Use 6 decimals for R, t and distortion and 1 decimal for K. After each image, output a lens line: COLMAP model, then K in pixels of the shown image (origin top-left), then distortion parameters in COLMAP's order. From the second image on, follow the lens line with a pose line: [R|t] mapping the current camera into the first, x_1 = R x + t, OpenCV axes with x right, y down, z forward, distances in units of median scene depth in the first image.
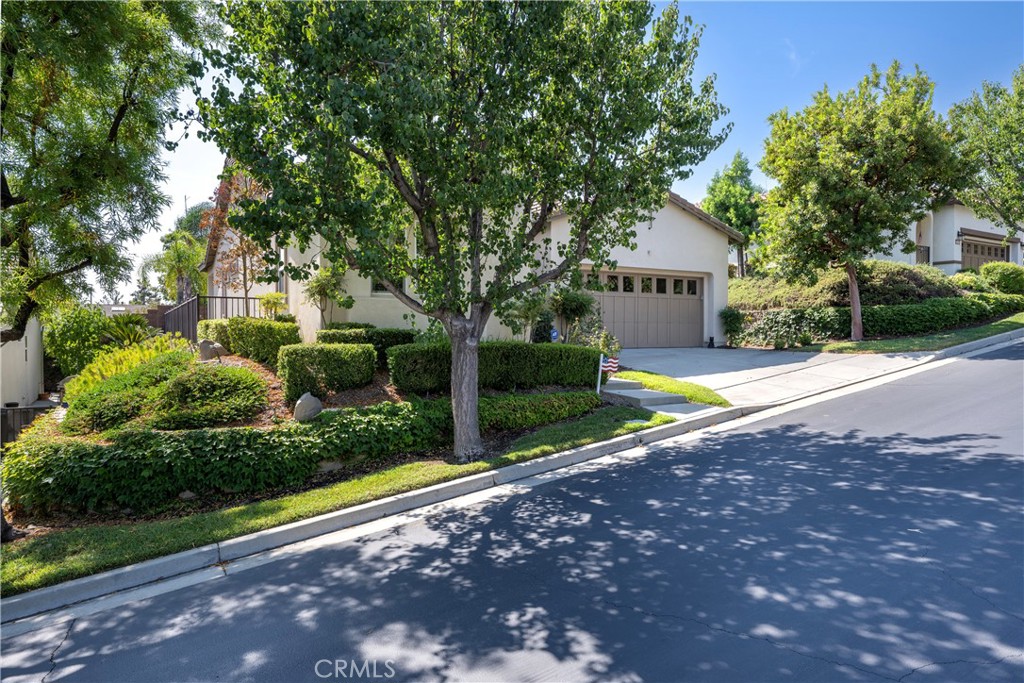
lens RADIAL K [[528.4, 0, 447.3], [0, 528.4, 330.6], [0, 0, 1]] dist [0.000403, 0.000056]
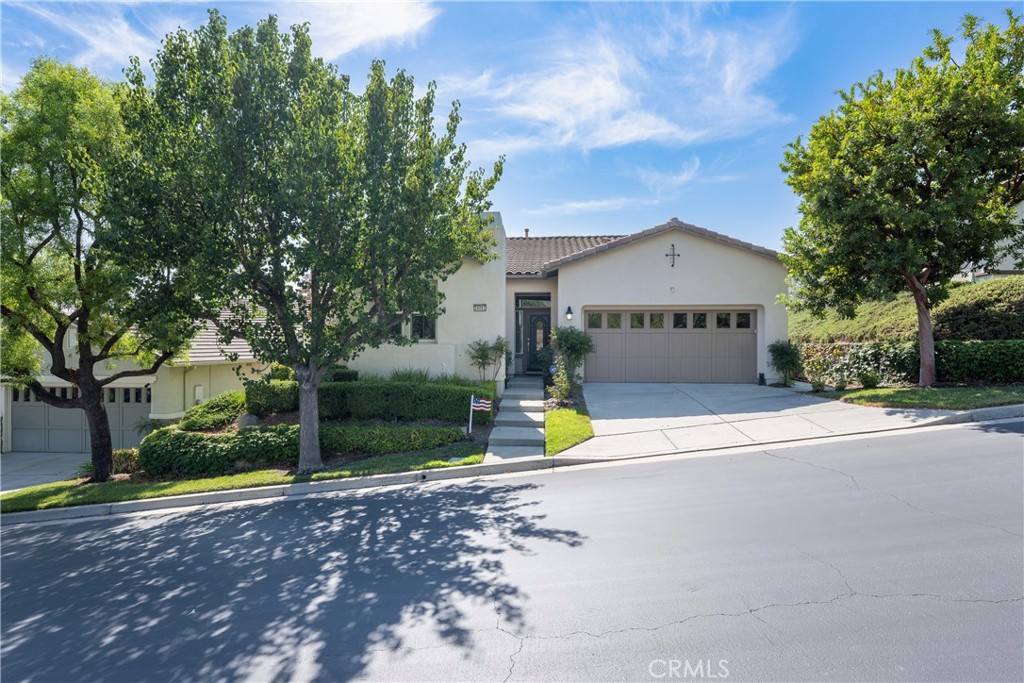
lens RADIAL K [[408.3, 0, 515.2], [0, 408.3, 346.1], [0, 0, 1]] dist [0.000425, -0.000492]
pose [[0.878875, -0.003230, -0.477041, 0.834921], [0.001931, 0.999993, -0.003214, -0.062293], [0.477048, 0.001903, 0.878875, 0.278741]]
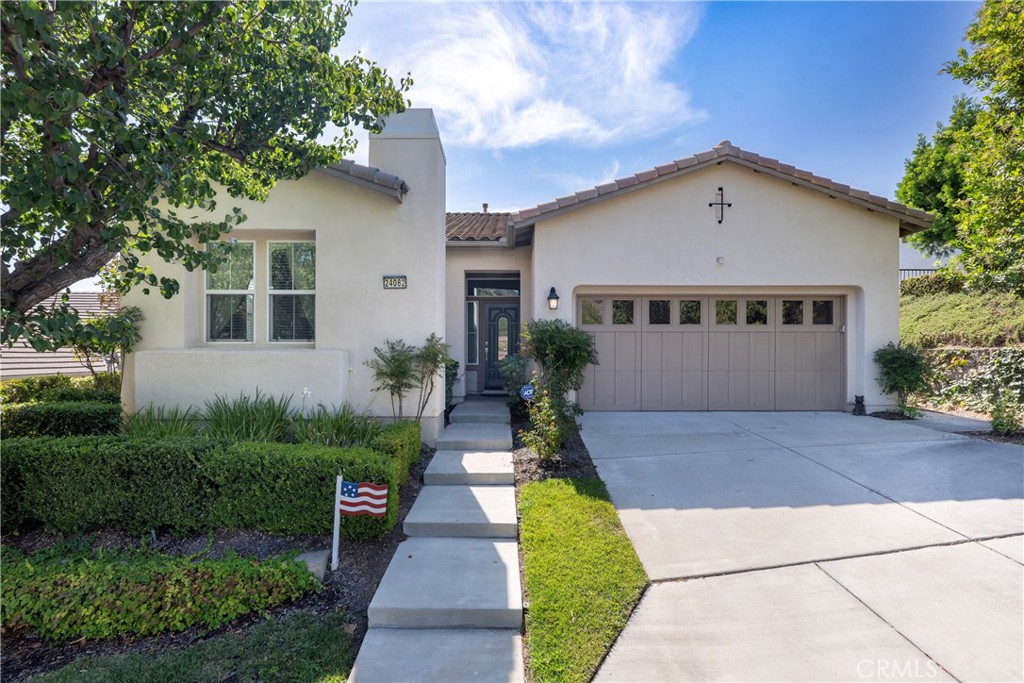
lens RADIAL K [[412.8, 0, 508.3], [0, 412.8, 350.6], [0, 0, 1]] dist [-0.001201, -0.000236]
pose [[0.913718, -0.007570, -0.406279, 0.597994], [0.003543, 0.999937, -0.010663, -0.062443], [0.406334, 0.008303, 0.913687, 0.768552]]
